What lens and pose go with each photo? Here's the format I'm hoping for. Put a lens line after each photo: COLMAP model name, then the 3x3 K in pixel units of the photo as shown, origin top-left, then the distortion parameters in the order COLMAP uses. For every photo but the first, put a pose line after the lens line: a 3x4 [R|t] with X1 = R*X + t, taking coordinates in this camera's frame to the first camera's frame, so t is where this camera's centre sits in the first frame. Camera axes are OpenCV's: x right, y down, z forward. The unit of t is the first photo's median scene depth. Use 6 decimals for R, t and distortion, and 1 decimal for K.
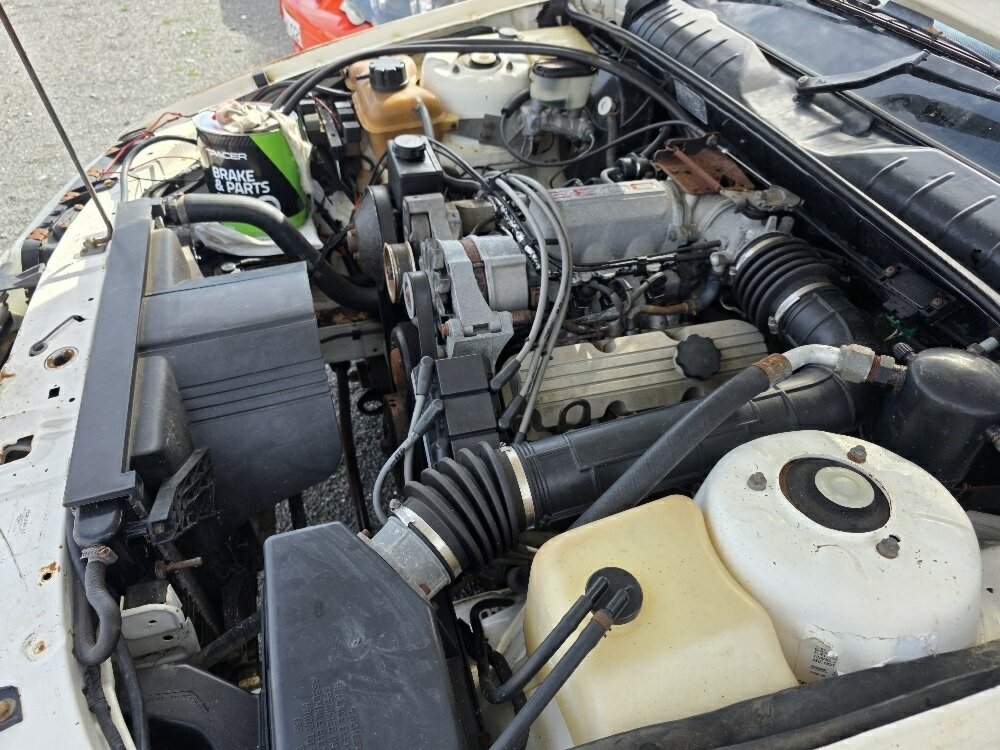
lens RADIAL K [[707.5, 0, 500.0], [0, 707.5, 346.7], [0, 0, 1]] dist [0.042963, -0.050236]
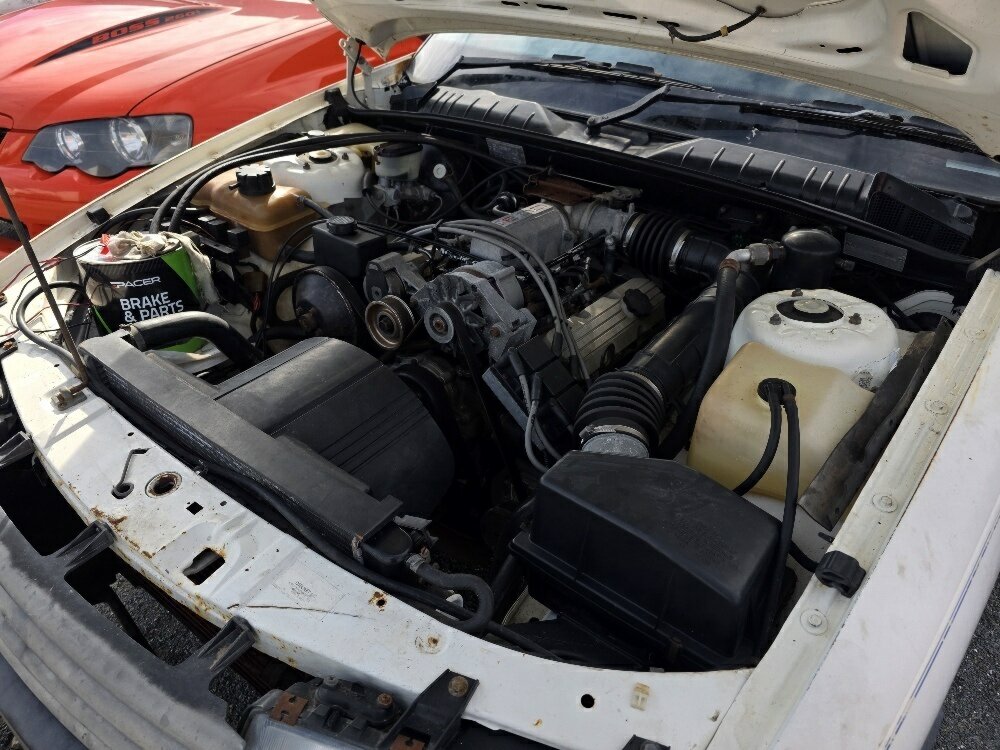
lens RADIAL K [[700.3, 0, 500.0], [0, 700.3, 375.0], [0, 0, 1]] dist [0.049638, -0.048962]
pose [[0.805858, -0.319354, 0.498604, -0.538413], [0.373384, 0.927630, -0.009331, 0.045771], [-0.459540, 0.193691, 0.866780, -0.047723]]
